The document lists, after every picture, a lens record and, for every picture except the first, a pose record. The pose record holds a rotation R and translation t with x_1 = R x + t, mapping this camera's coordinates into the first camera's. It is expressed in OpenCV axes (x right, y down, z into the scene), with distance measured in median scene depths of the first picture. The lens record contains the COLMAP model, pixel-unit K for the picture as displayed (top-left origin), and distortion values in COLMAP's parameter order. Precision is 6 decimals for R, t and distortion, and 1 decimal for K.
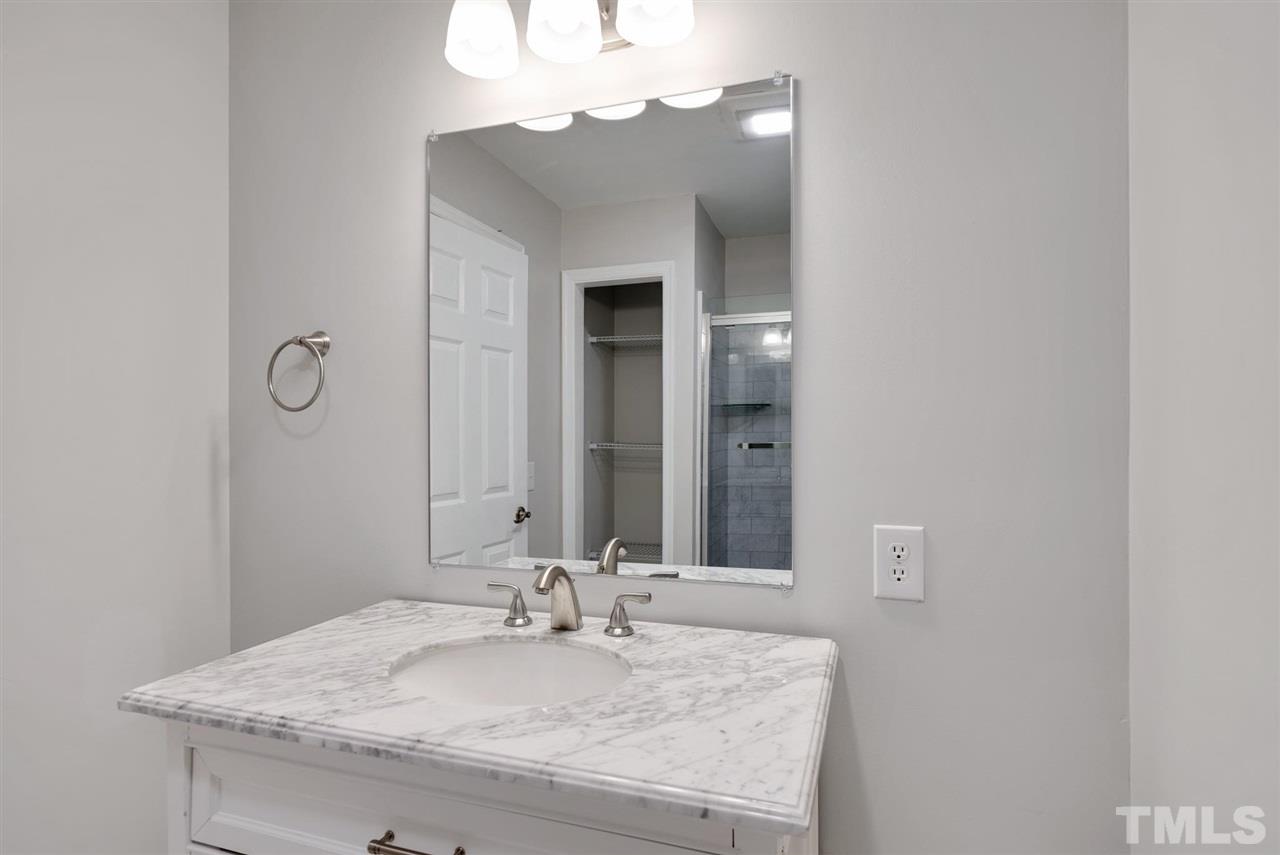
lens RADIAL K [[689.7, 0, 637.7], [0, 689.7, 431.5], [0, 0, 1]] dist [0.013611, 0.000113]
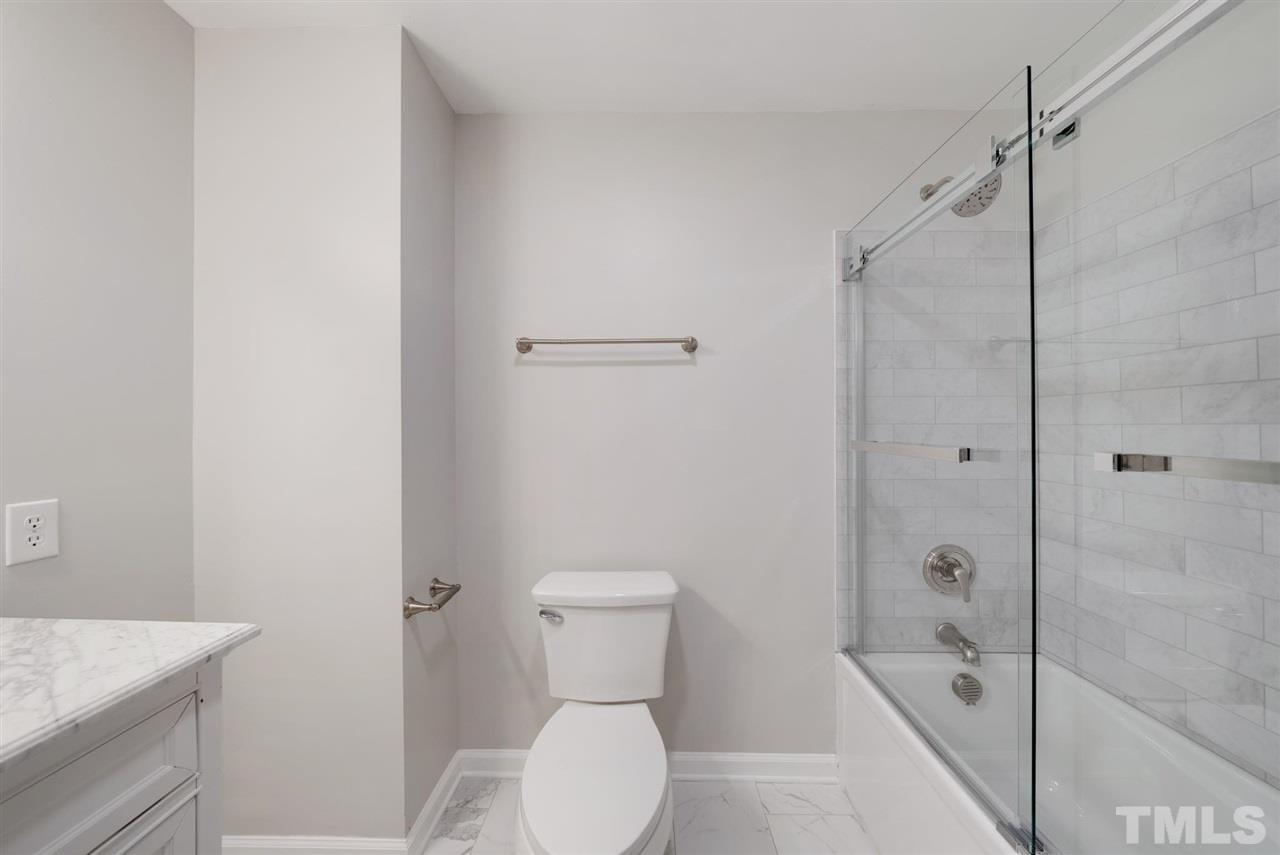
lens RADIAL K [[503.7, 0, 640.8], [0, 503.7, 428.2], [0, 0, 1]] dist [-0.002150, -0.000477]
pose [[-0.310107, 0.000091, 0.950702, -1.044857], [-0.006223, 0.999978, -0.002126, -0.002231], [-0.950681, -0.006575, -0.310100, 0.301205]]
